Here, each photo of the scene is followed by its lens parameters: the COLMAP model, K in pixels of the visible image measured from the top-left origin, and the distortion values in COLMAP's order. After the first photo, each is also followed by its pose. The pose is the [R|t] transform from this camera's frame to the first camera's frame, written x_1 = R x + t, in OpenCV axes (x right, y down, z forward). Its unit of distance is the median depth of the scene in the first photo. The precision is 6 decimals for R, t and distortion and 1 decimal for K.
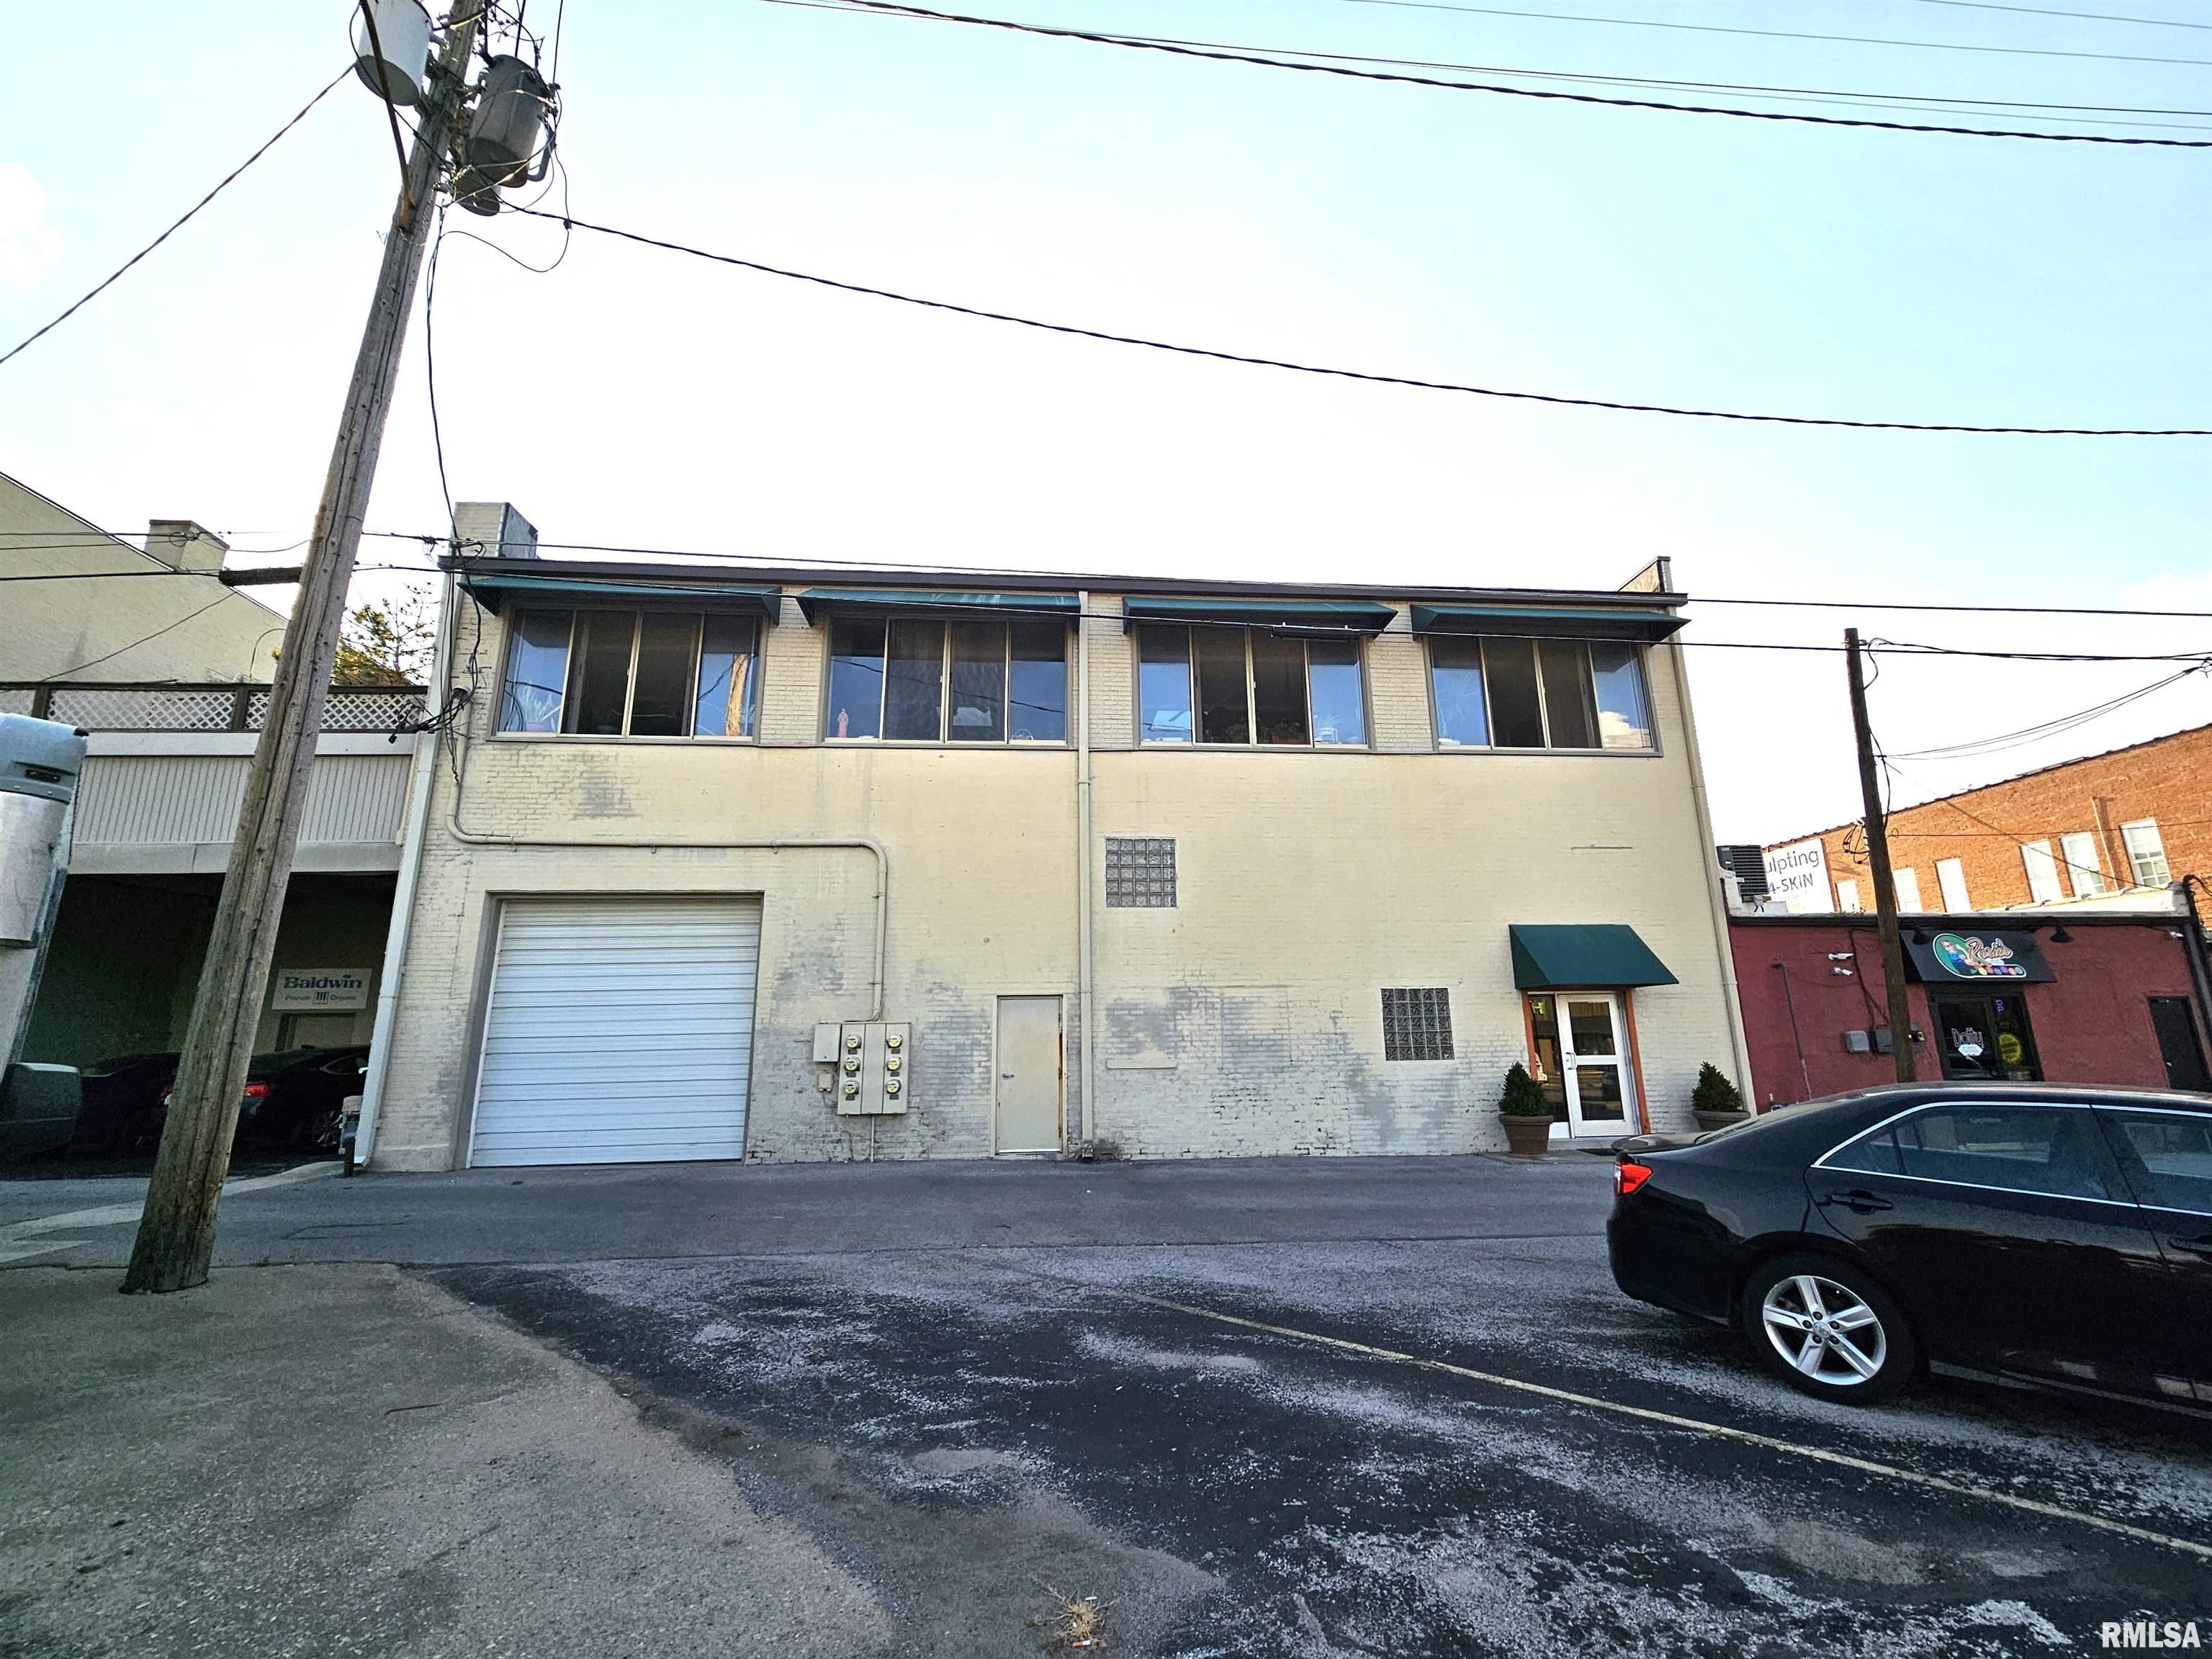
lens RADIAL K [[903.5, 0, 1104.4], [0, 903.5, 822.2], [0, 0, 1]] dist [-0.003307, -0.001043]
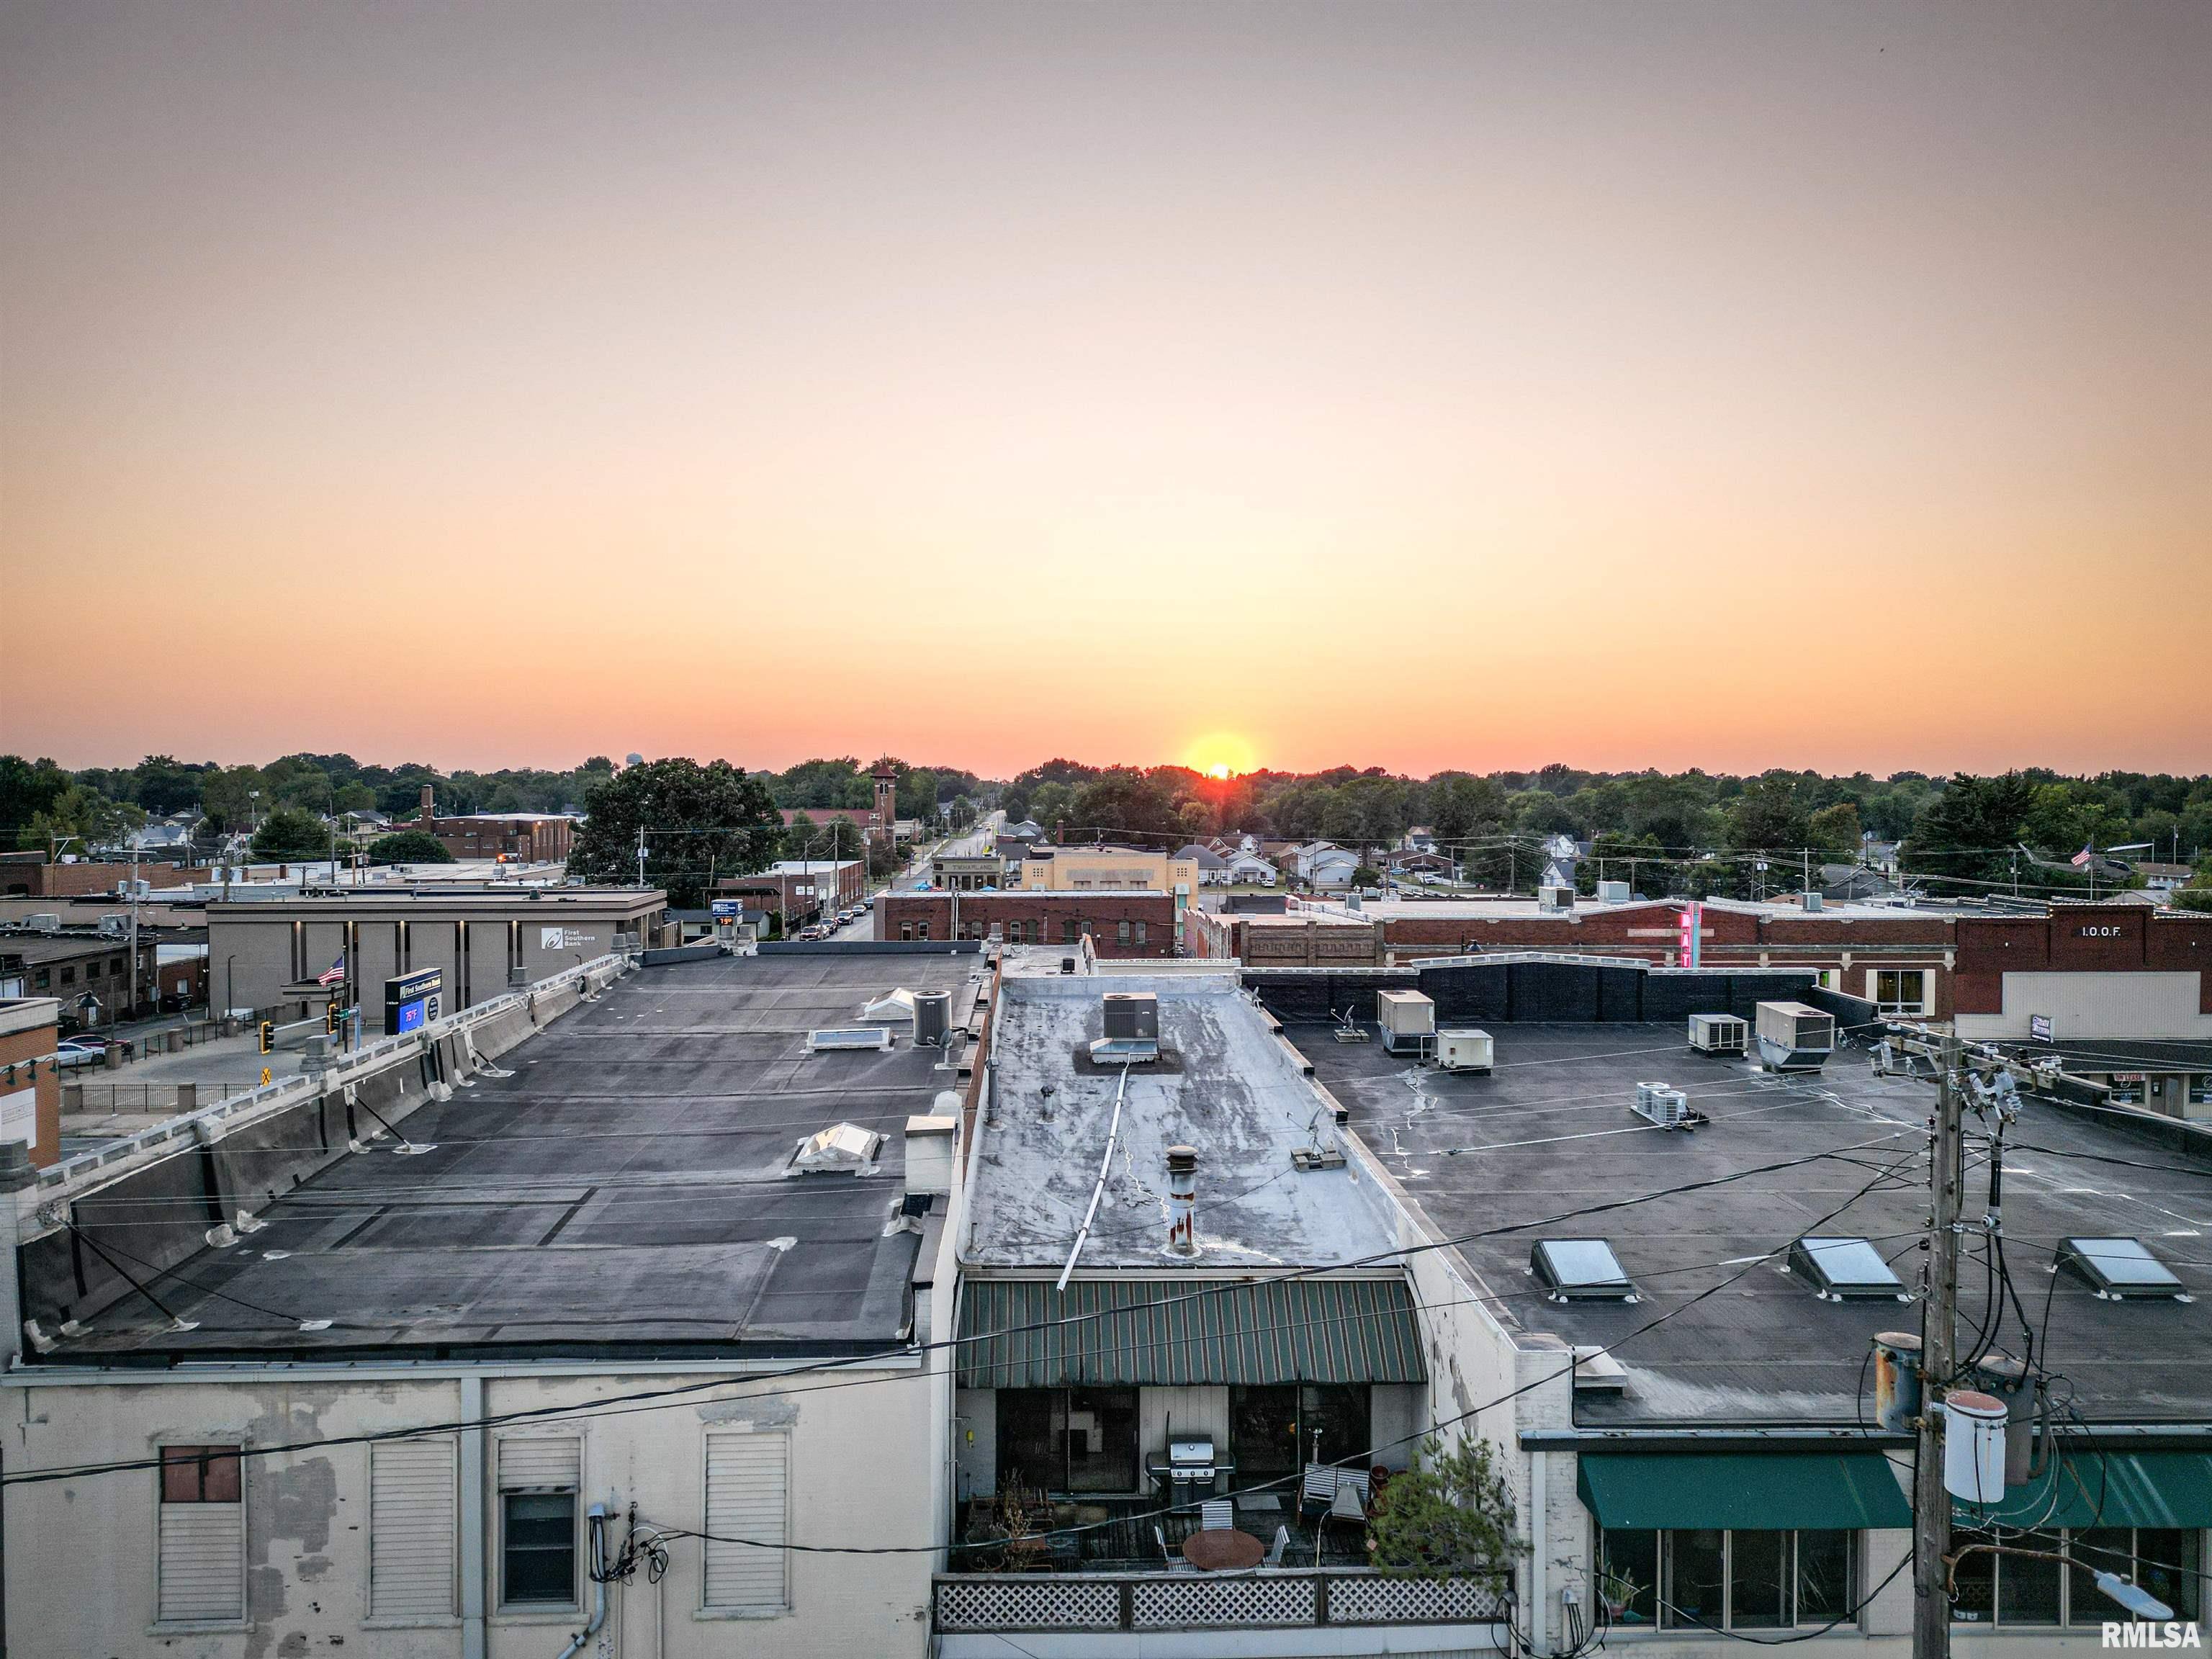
lens RADIAL K [[1555.8, 0, 1107.0], [0, 1555.8, 826.8], [0, 0, 1]] dist [0.068830, -0.059713]
pose [[0.998403, 0.017187, -0.053811, -1.105405], [-0.002325, 0.964287, 0.264851, -1.328292], [0.056442, -0.264303, 0.962787, -0.375405]]
